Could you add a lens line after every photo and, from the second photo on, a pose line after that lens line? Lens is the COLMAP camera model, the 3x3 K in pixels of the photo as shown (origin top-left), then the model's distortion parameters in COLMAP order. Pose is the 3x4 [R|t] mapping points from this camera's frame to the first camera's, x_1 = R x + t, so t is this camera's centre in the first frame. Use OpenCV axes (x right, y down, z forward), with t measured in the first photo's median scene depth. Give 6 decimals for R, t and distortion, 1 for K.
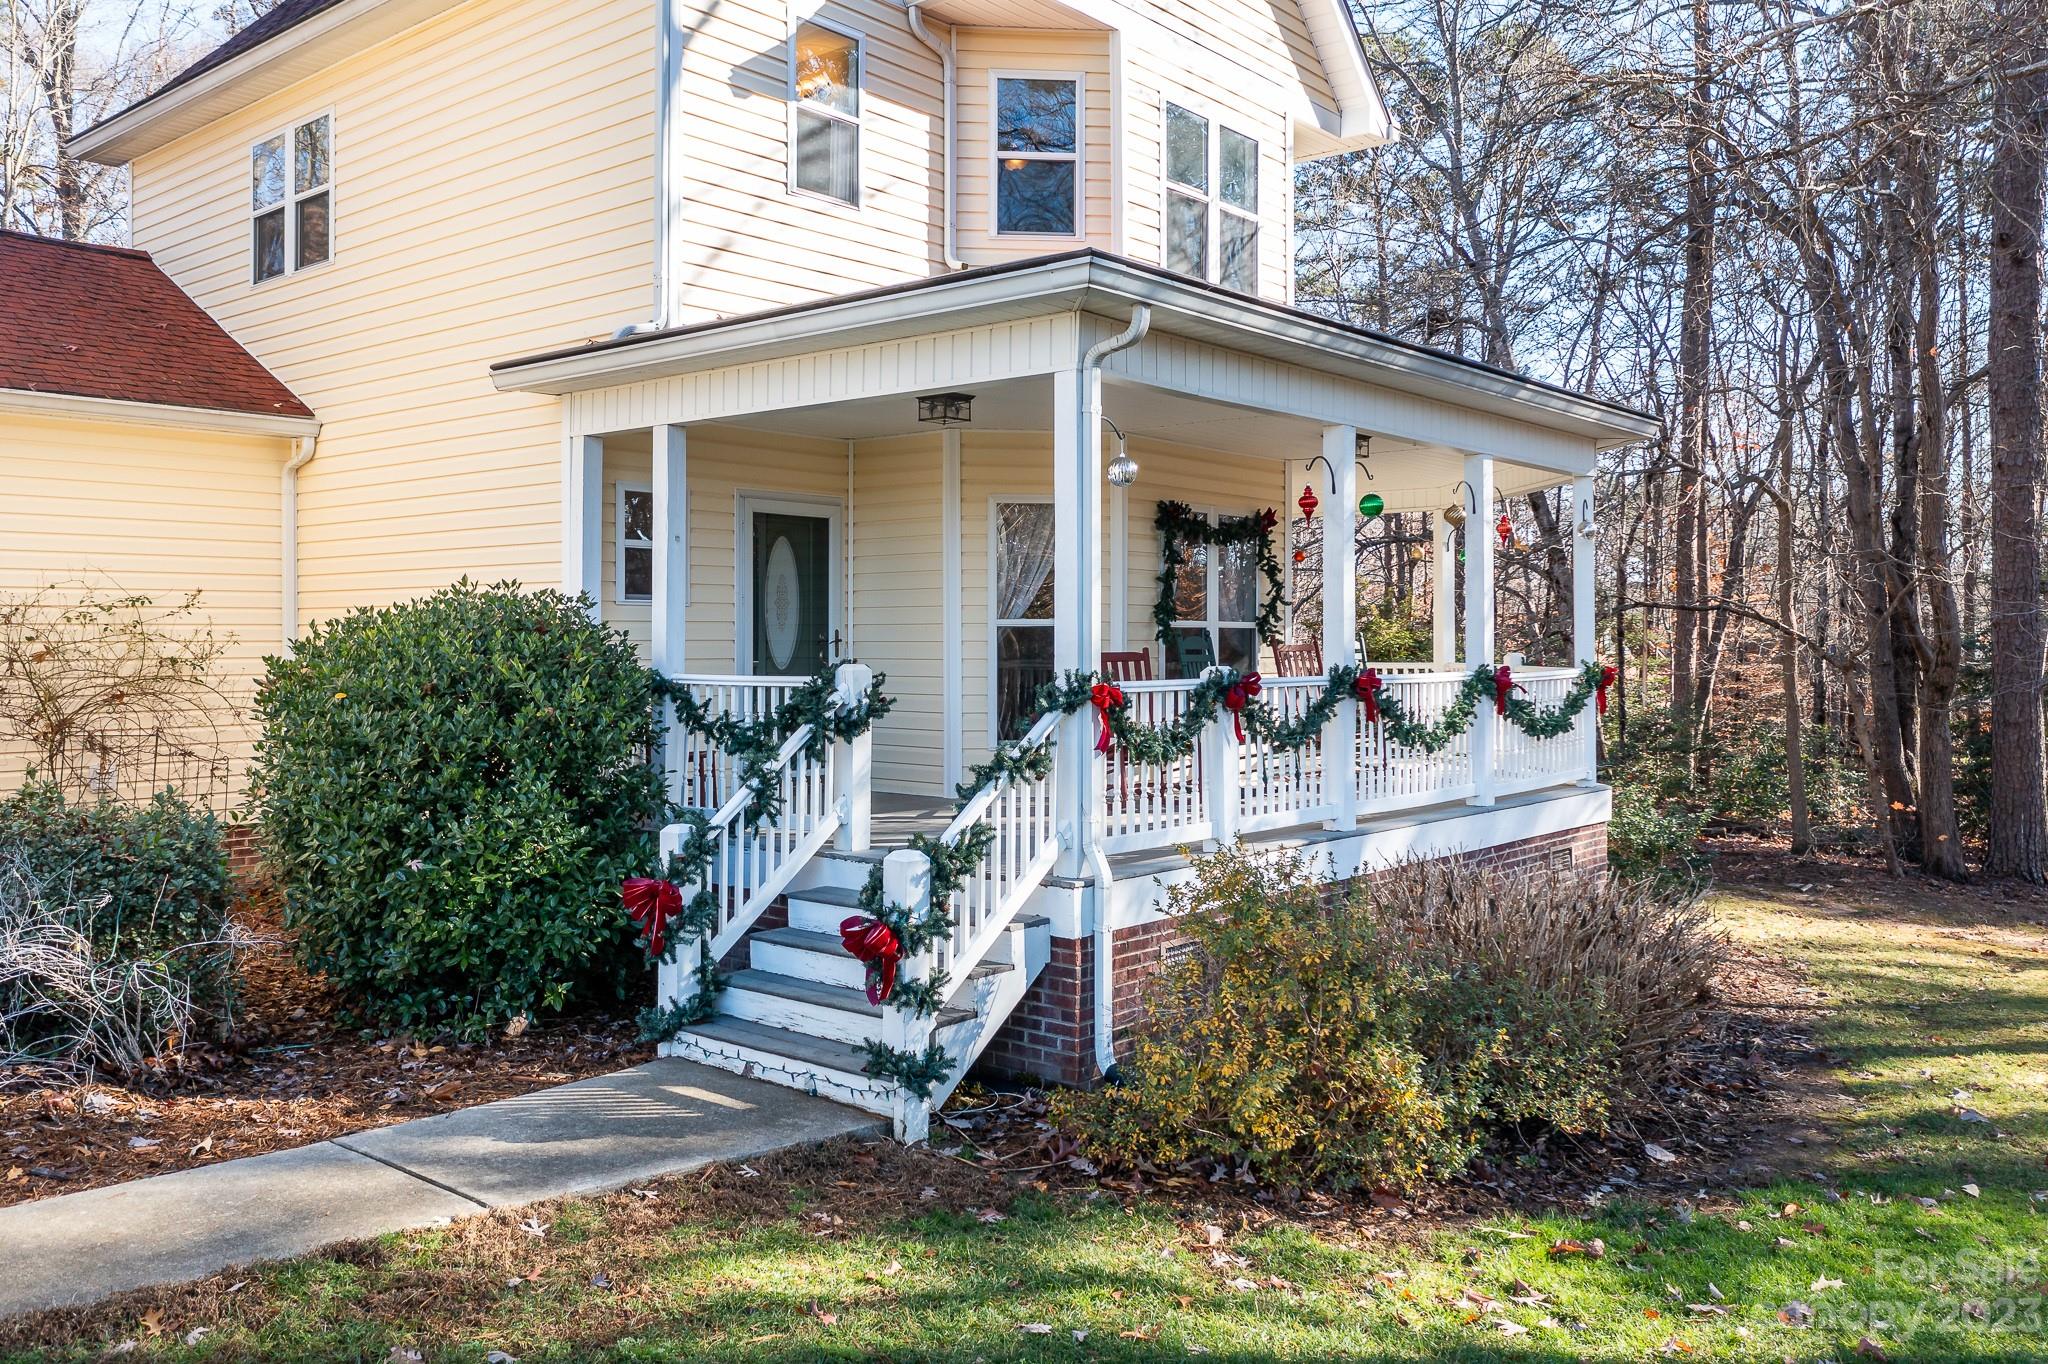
lens RADIAL K [[1613.1, 0, 1013.2], [0, 1613.1, 666.8], [0, 0, 1]] dist [-0.014570, -0.007913]
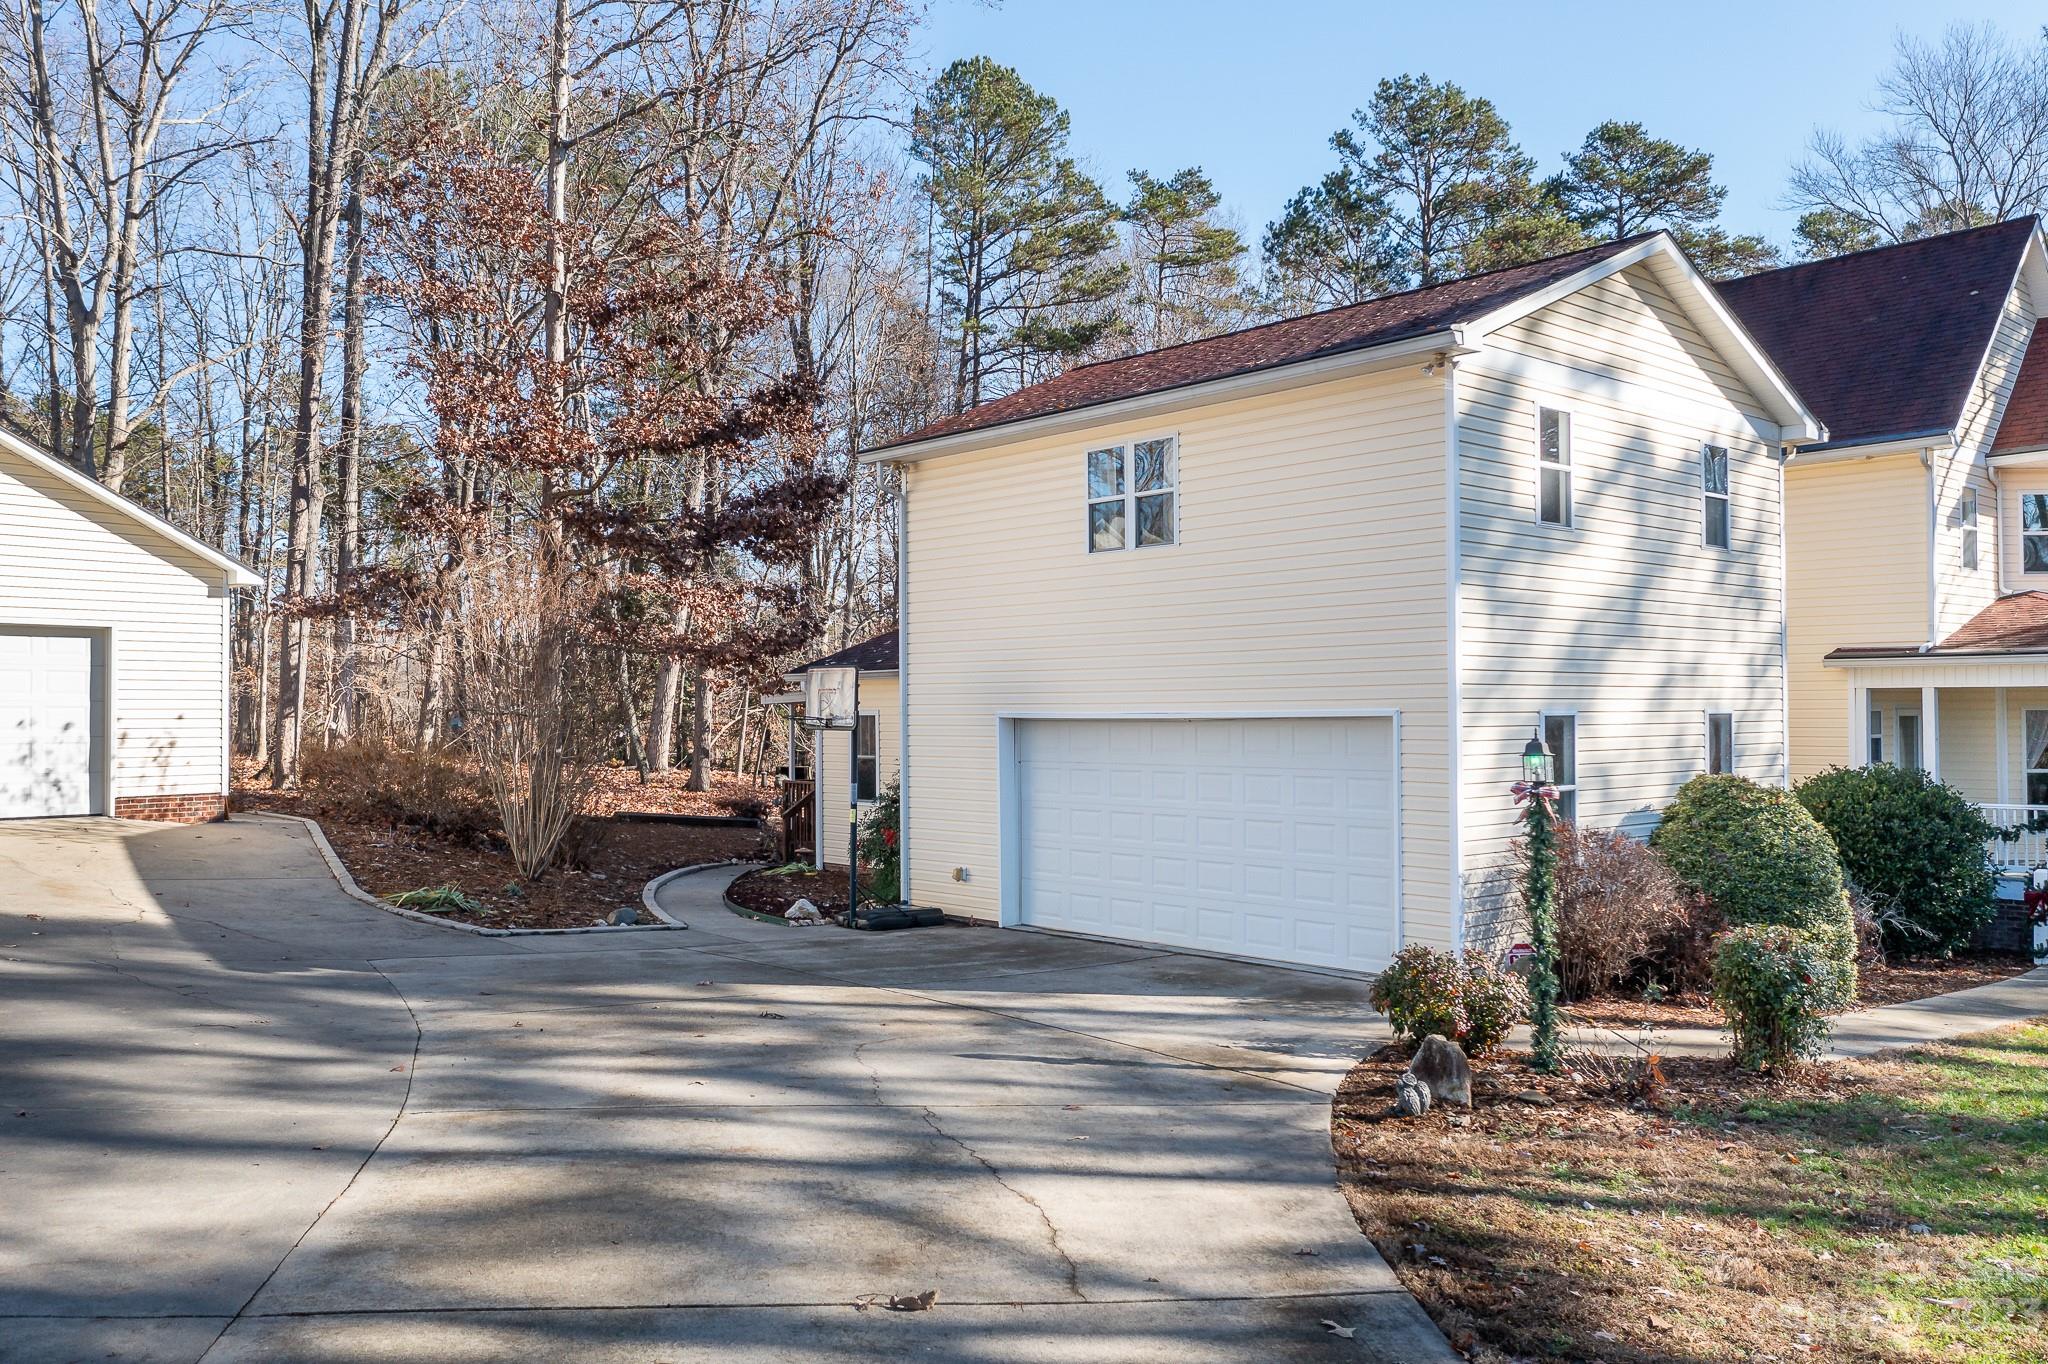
lens RADIAL K [[1613.1, 0, 1013.2], [0, 1613.1, 666.8], [0, 0, 1]] dist [-0.014570, -0.007913]
pose [[0.988669, -0.008930, -0.149847, -1.389412], [0.003769, 0.999391, -0.034696, -0.134200], [0.150066, 0.033738, 0.988100, -1.644616]]
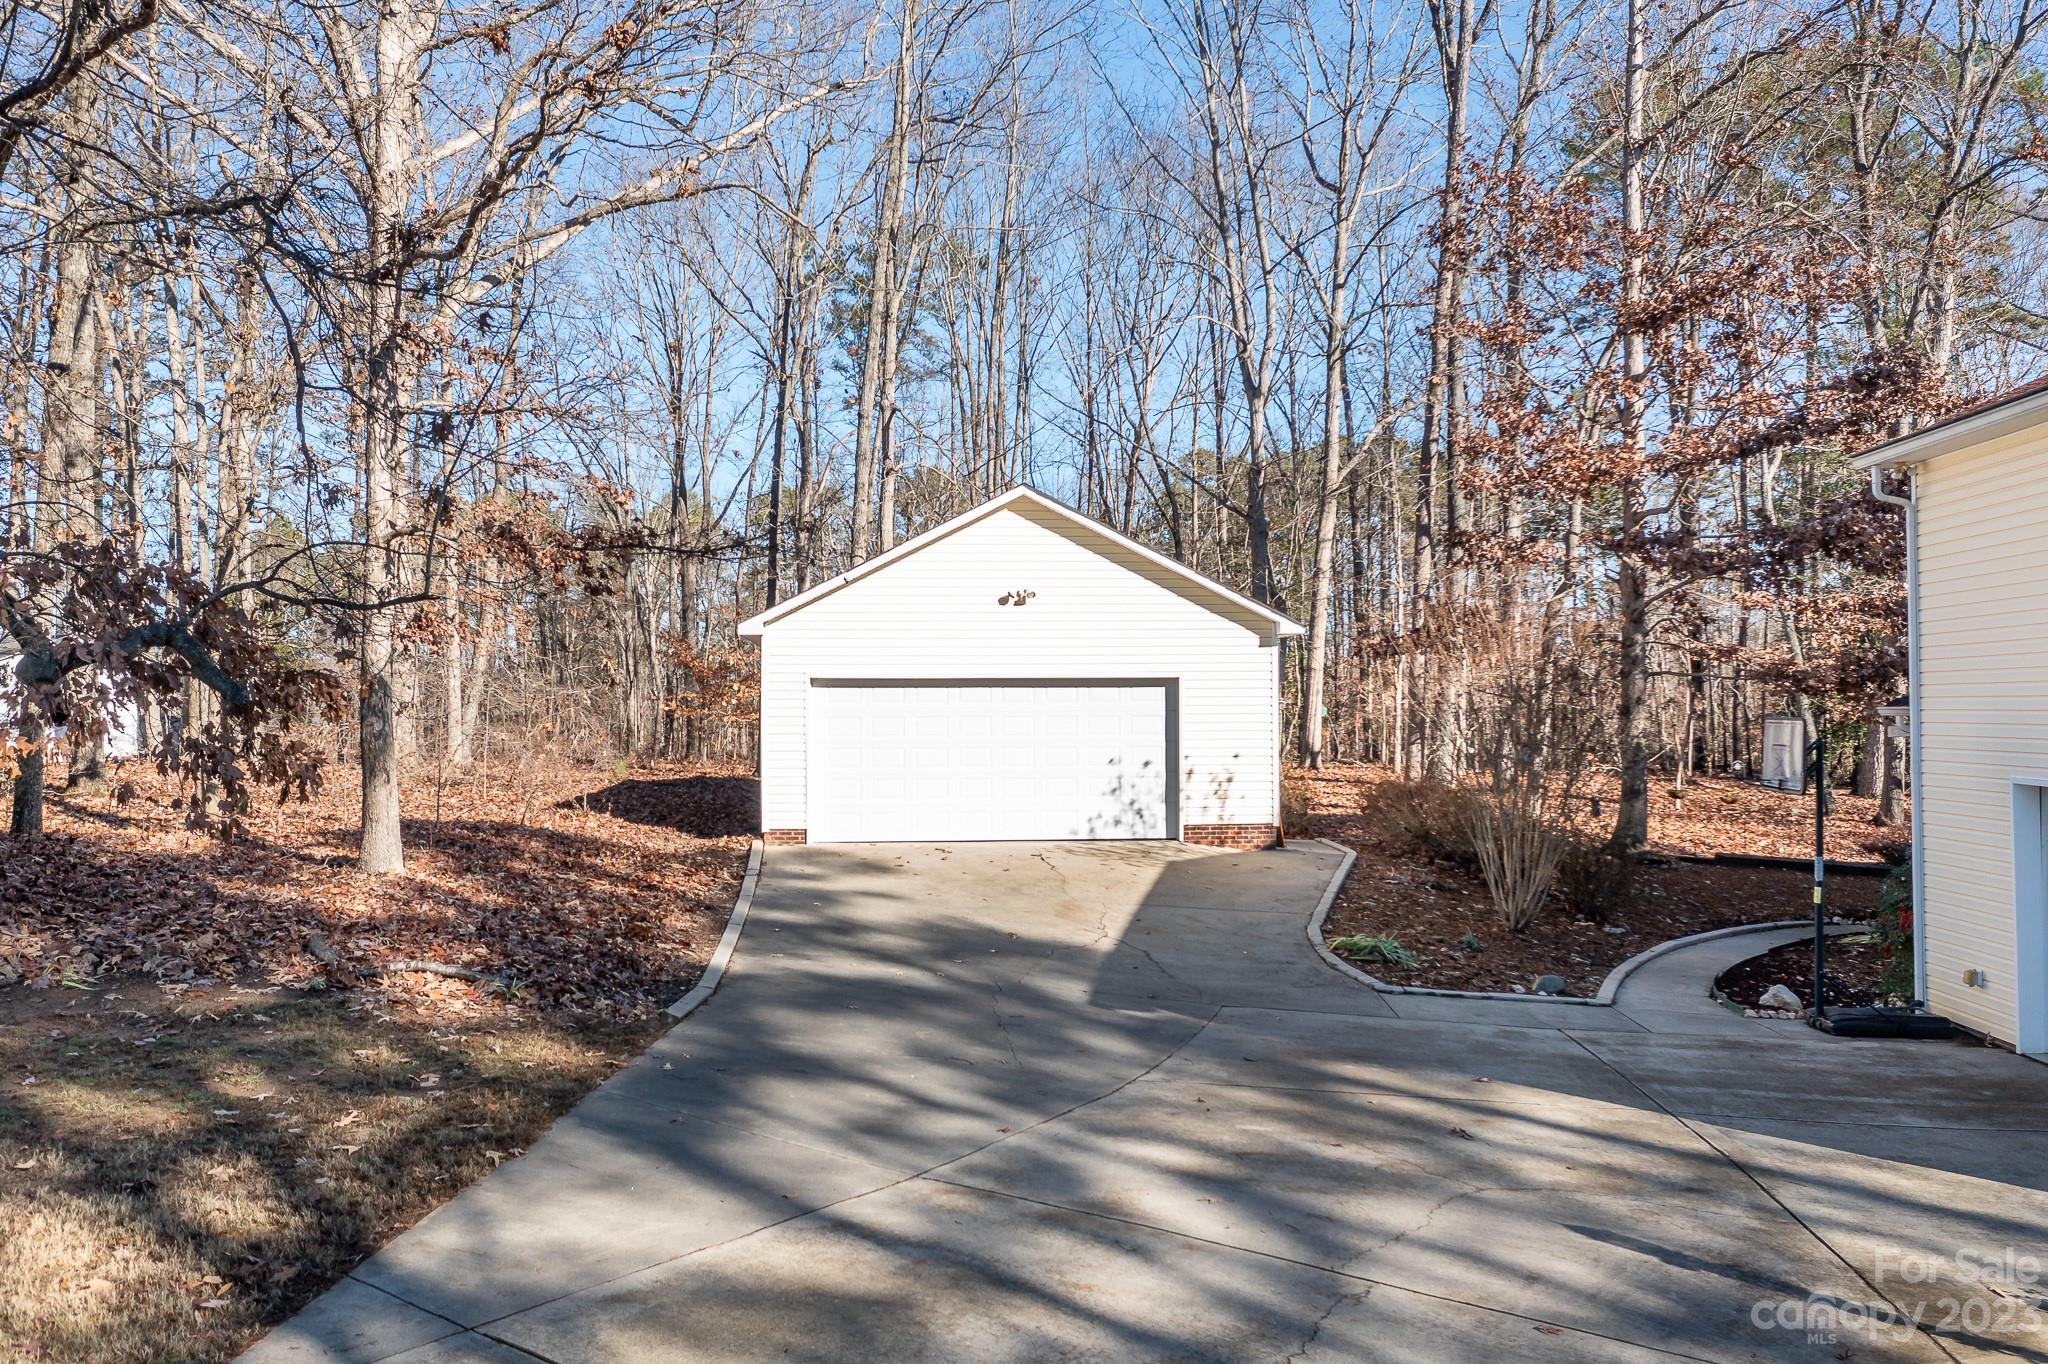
lens RADIAL K [[1613.1, 0, 1013.2], [0, 1613.1, 666.8], [0, 0, 1]] dist [-0.014570, -0.007913]
pose [[0.575105, -0.026991, -0.817634, -0.910371], [0.001562, 0.999490, -0.031896, -0.221043], [0.818078, 0.017066, 0.574854, -1.285461]]
